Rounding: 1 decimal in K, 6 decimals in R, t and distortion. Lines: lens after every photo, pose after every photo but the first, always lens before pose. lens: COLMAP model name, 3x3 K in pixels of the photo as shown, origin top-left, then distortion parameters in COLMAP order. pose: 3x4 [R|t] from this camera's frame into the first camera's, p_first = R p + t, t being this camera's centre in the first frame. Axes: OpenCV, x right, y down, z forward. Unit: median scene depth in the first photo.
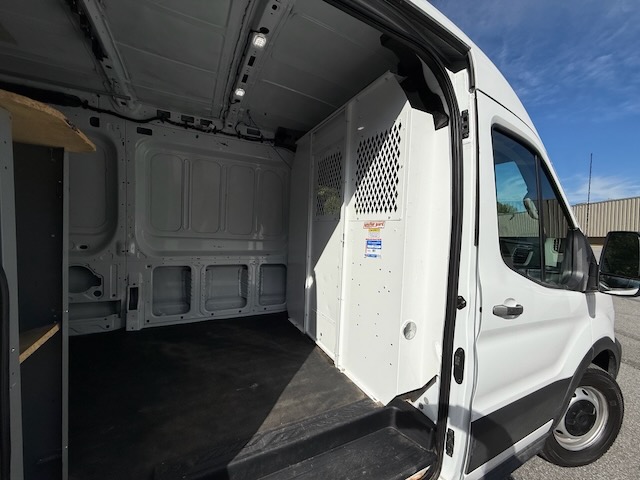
lens RADIAL K [[255.1, 0, 317.9], [0, 255.1, 240.5], [0, 0, 1]] dist [0.002164, 0.000381]
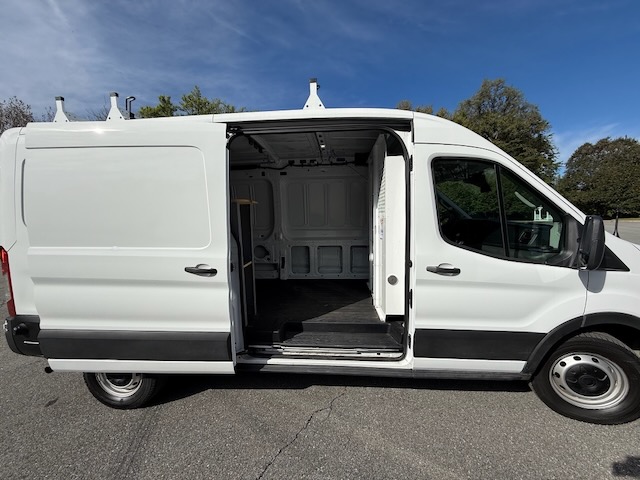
lens RADIAL K [[255.1, 0, 317.9], [0, 255.1, 240.5], [0, 0, 1]] dist [0.002164, 0.000381]
pose [[0.846529, -0.005916, -0.532310, 0.509953], [0.034791, 0.998415, 0.044232, -0.012776], [0.531204, -0.055963, 0.845393, -0.455682]]
